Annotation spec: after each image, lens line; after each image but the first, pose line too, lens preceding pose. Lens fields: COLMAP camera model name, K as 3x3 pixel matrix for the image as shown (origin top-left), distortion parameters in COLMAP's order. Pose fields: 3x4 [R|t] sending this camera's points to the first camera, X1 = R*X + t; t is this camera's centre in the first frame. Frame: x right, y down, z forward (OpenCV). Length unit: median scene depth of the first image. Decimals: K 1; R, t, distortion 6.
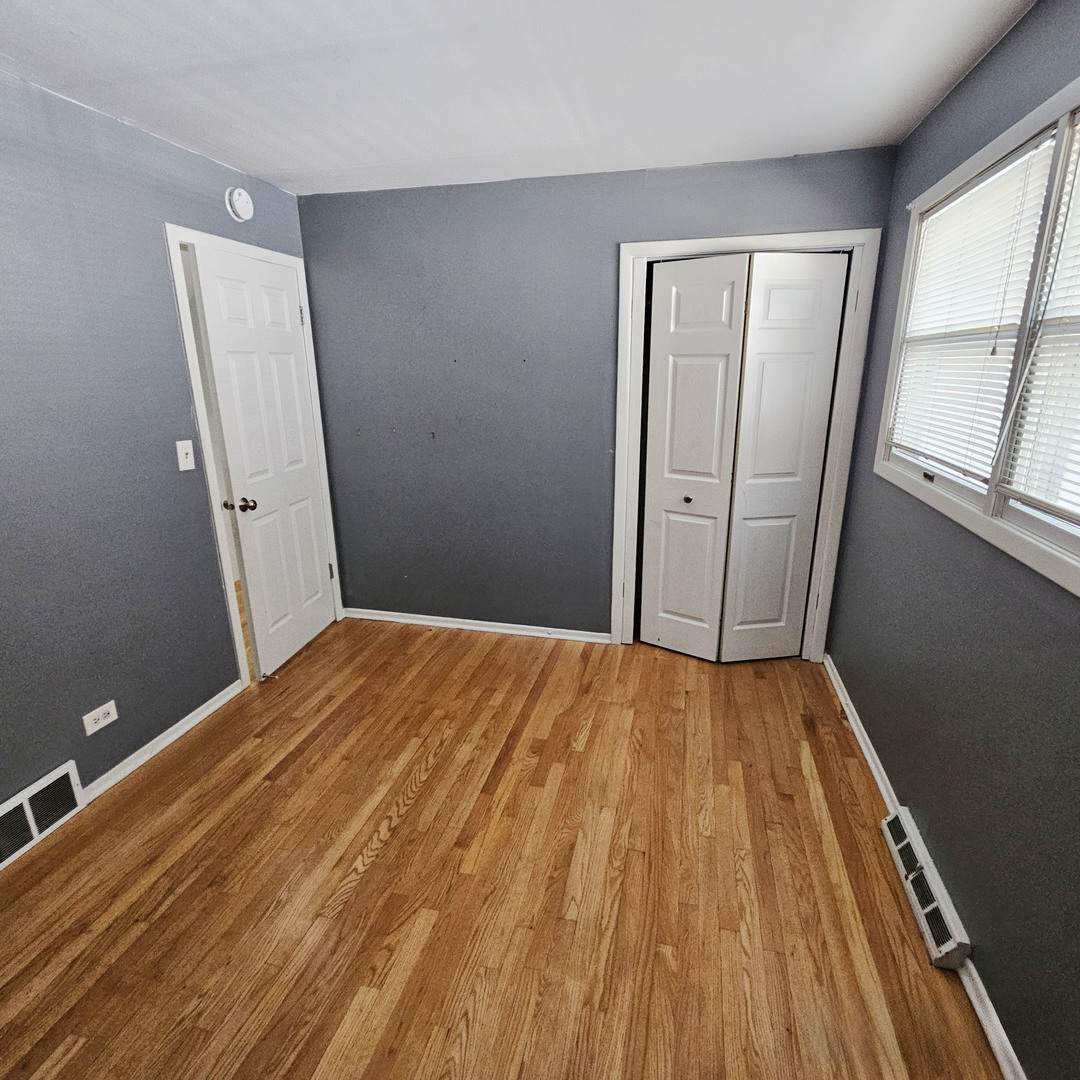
lens RADIAL K [[603.1, 0, 548.4], [0, 603.1, 537.7], [0, 0, 1]] dist [-0.007551, 0.001259]
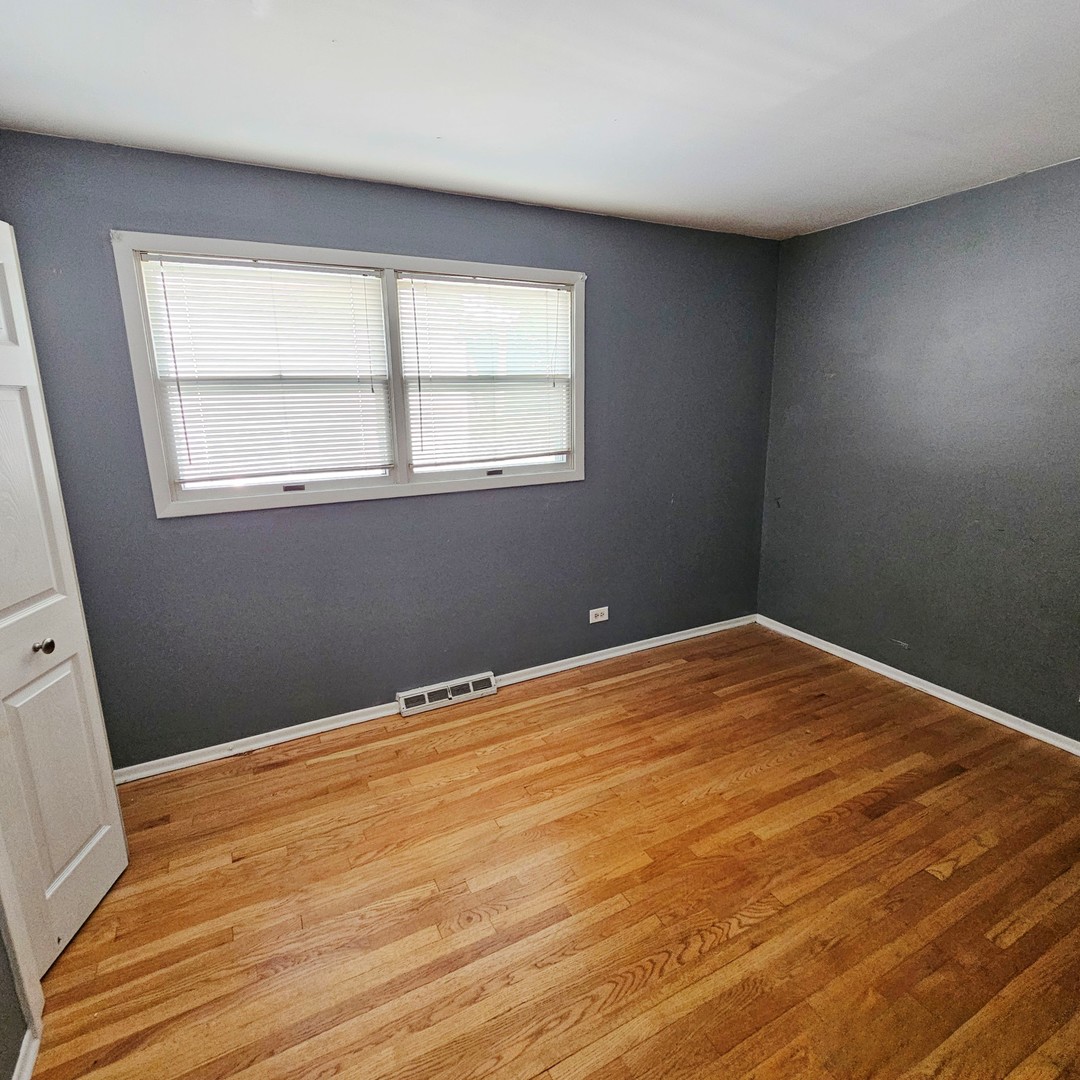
lens RADIAL K [[603.1, 0, 548.4], [0, 603.1, 537.7], [0, 0, 1]] dist [-0.007551, 0.001259]
pose [[-0.671061, -0.150399, 0.725987, -0.610449], [0.224848, 0.891806, 0.392587, -0.356924], [-0.706485, 0.426687, -0.564639, 1.277839]]
